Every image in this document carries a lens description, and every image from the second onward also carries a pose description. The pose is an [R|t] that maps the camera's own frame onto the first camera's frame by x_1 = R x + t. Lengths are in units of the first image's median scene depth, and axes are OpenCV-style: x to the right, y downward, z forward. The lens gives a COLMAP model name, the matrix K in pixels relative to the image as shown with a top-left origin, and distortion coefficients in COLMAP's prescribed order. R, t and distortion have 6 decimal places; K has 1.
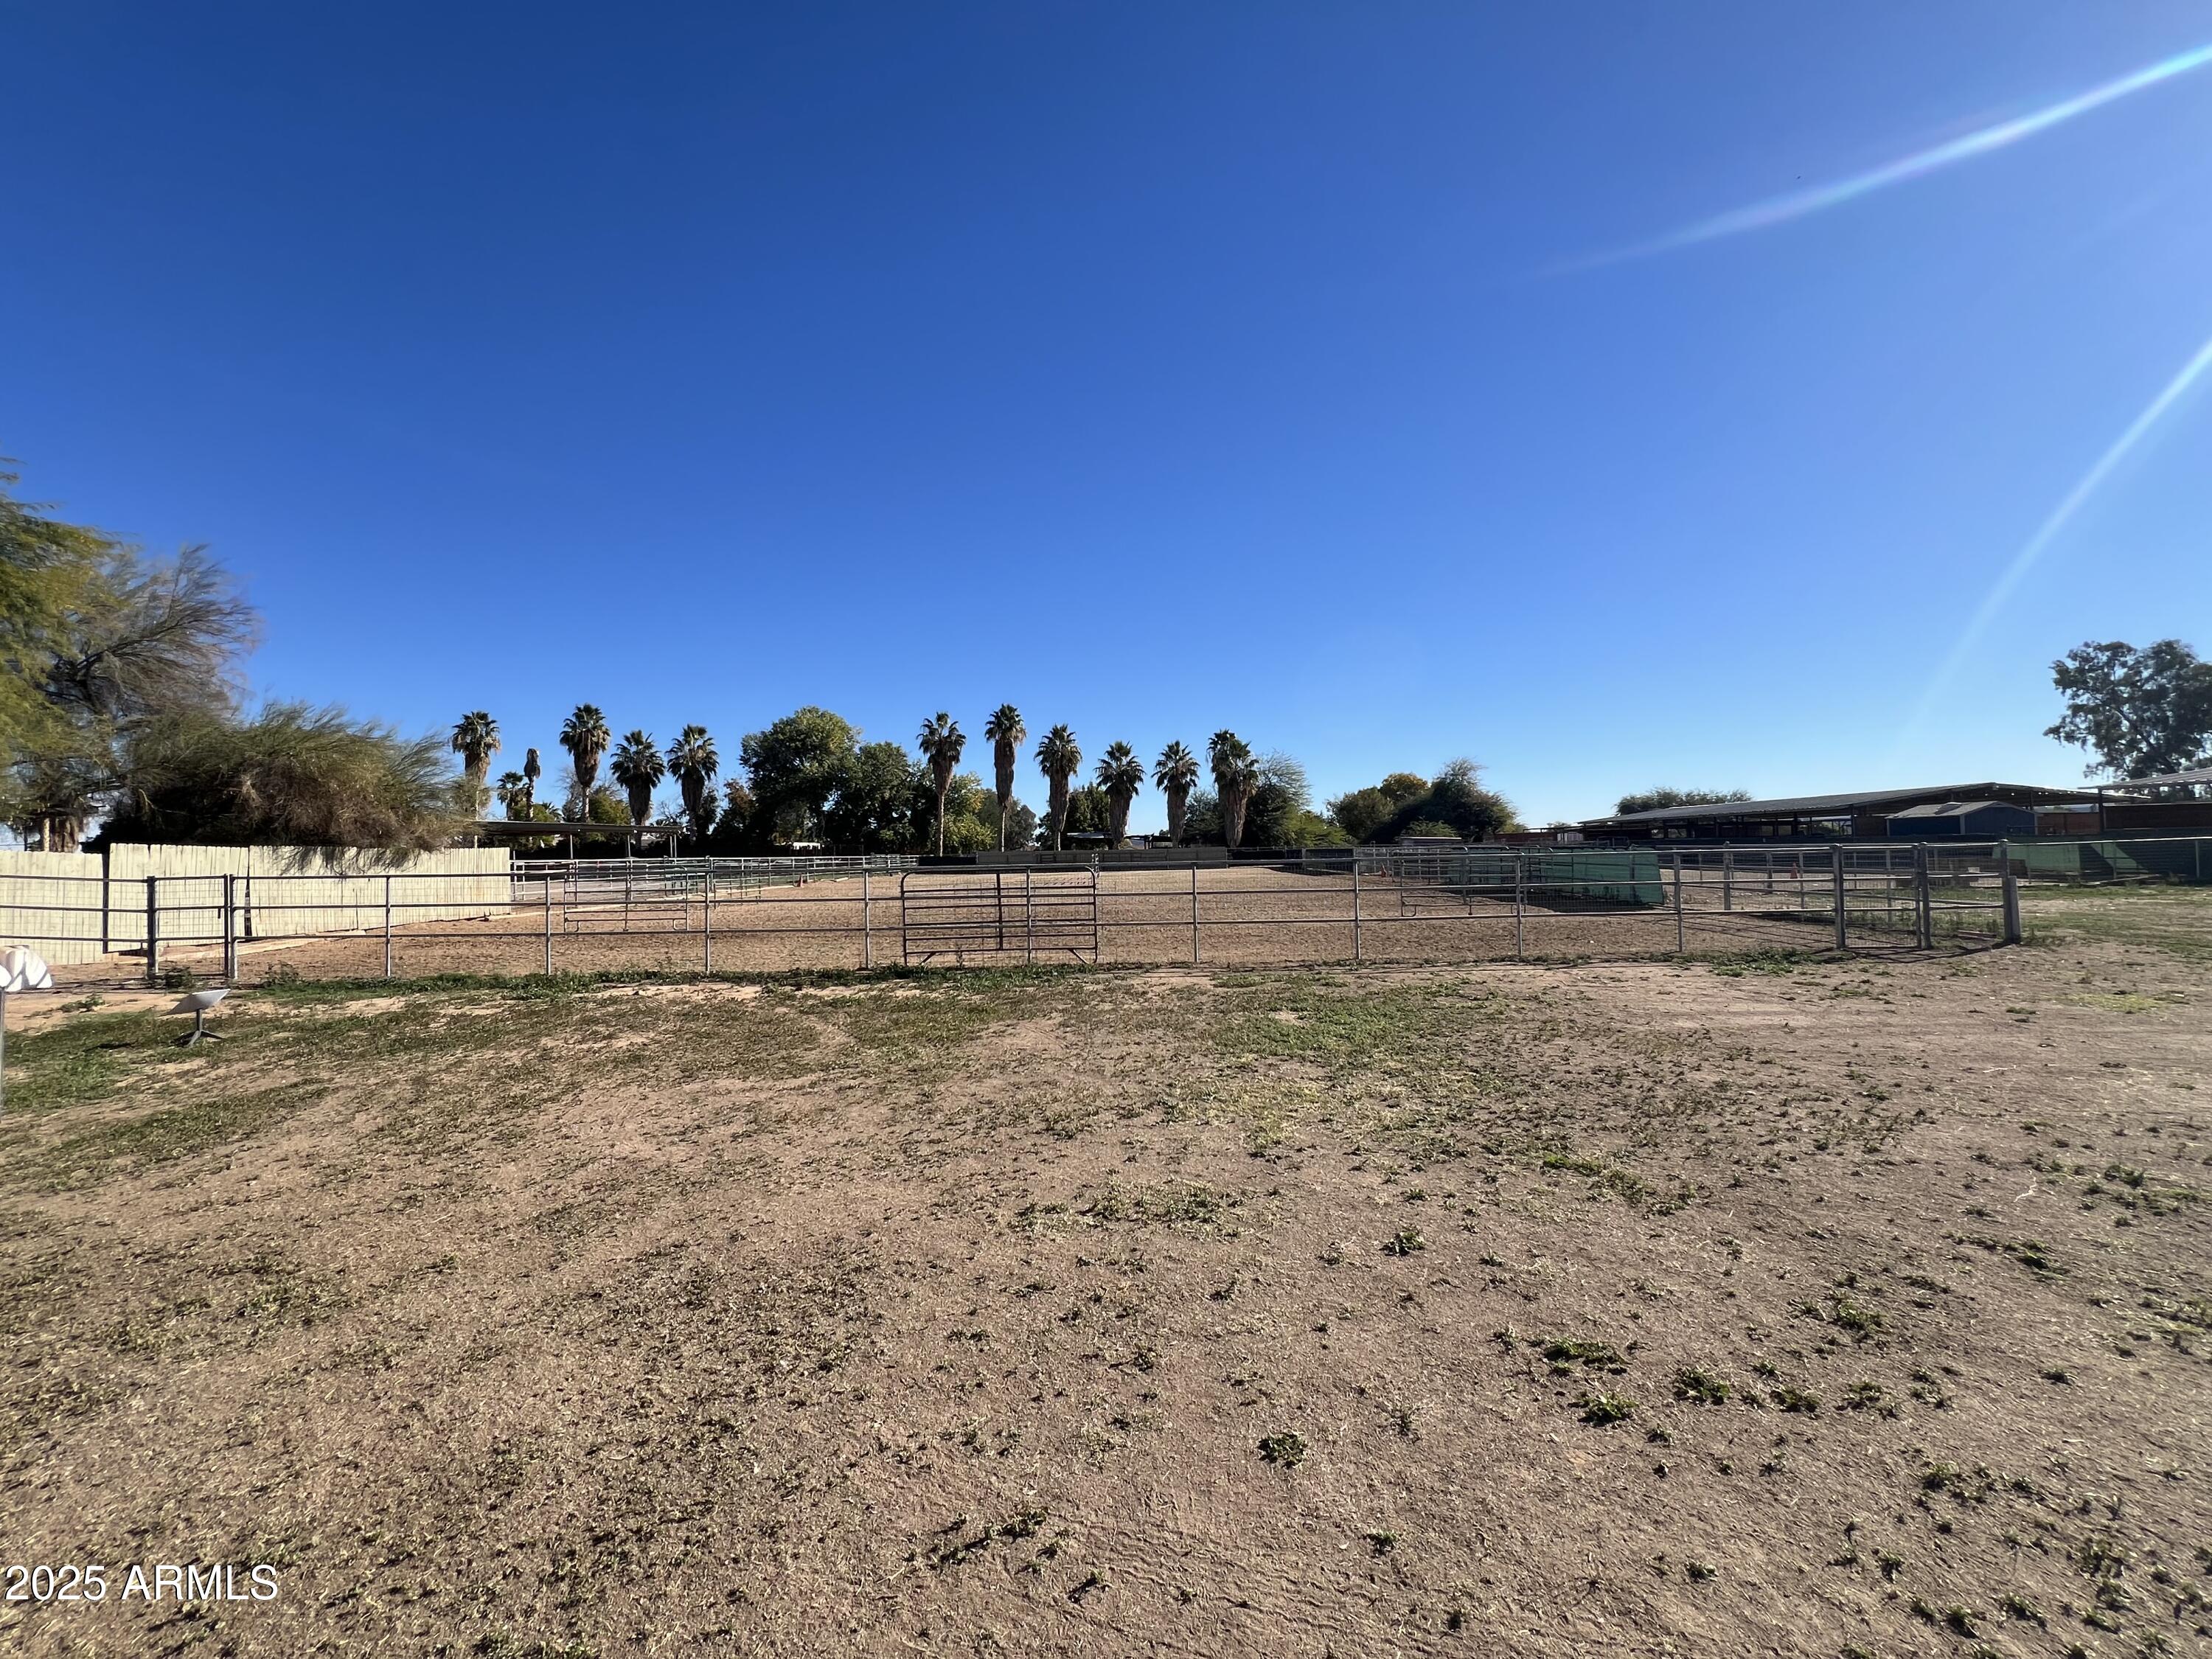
lens RADIAL K [[891.3, 0, 1106.2], [0, 891.3, 828.4], [0, 0, 1]] dist [-0.003004, 0.000635]
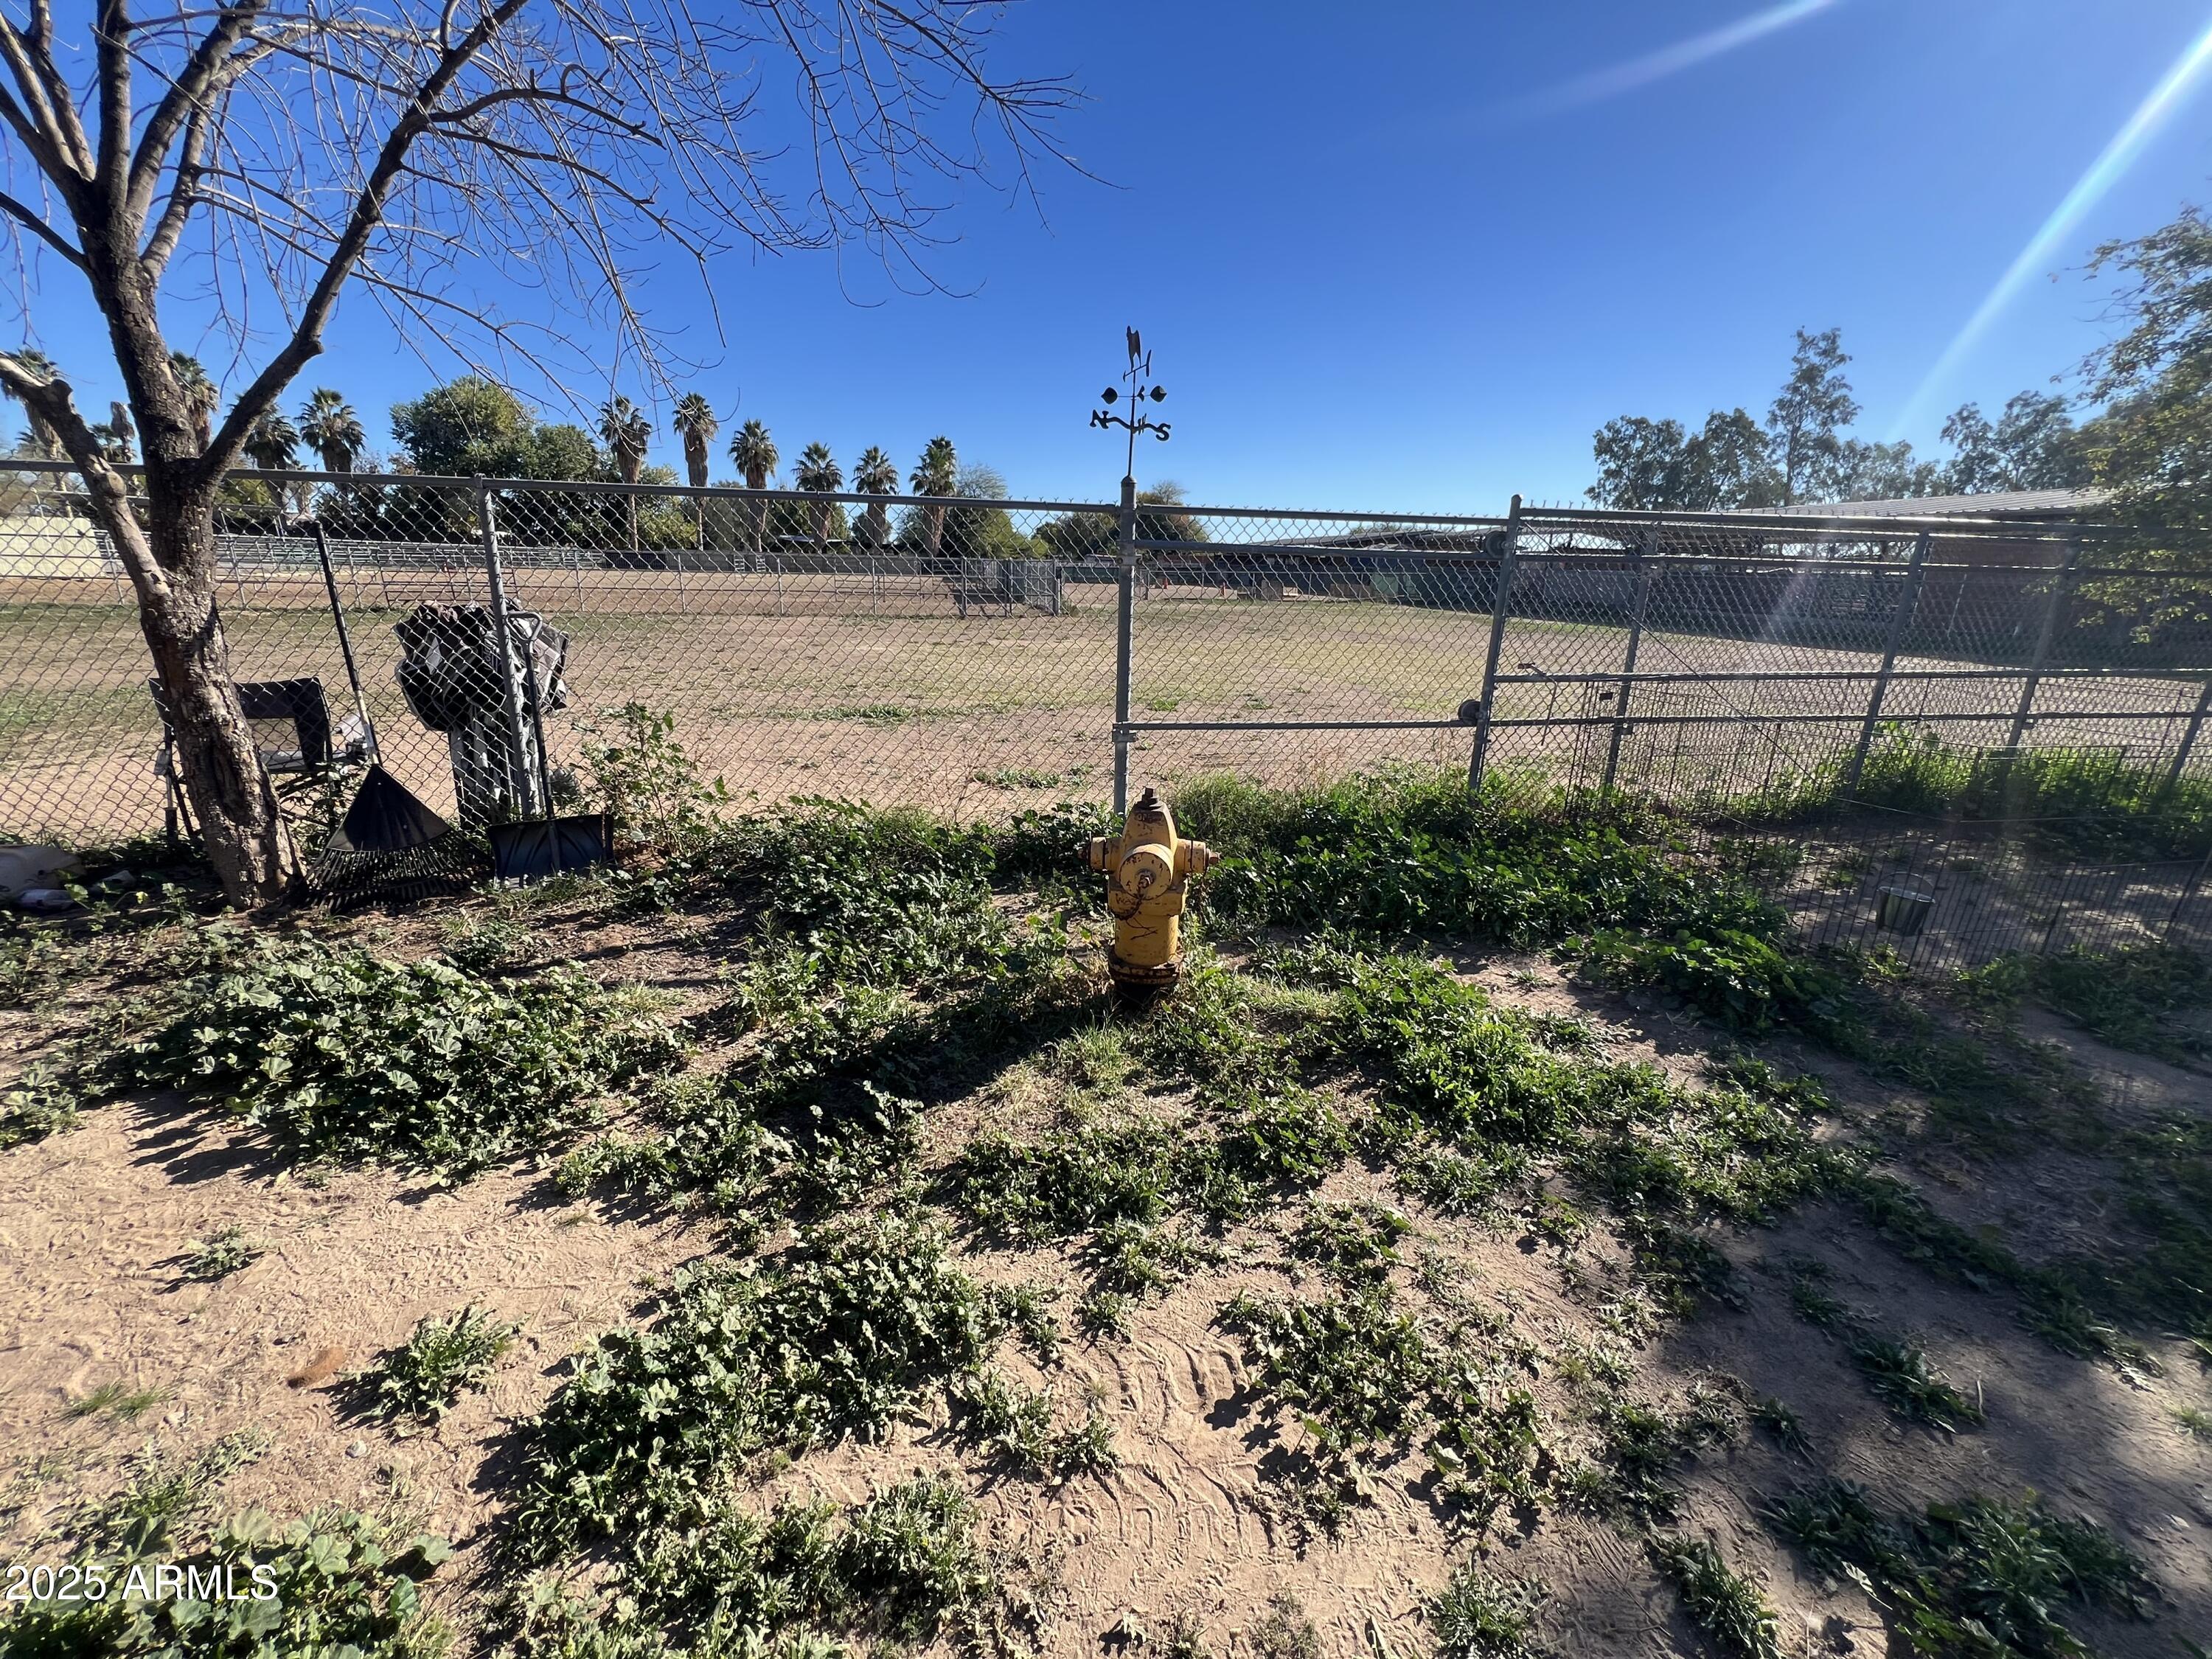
lens RADIAL K [[891.3, 0, 1110.3], [0, 891.3, 822.1], [0, 0, 1]] dist [-0.003004, 0.000635]
pose [[0.975586, -0.017563, 0.218914, 0.113246], [-0.049744, 0.953219, 0.298160, -0.004458], [-0.213909, -0.301770, 0.929073, -0.149583]]
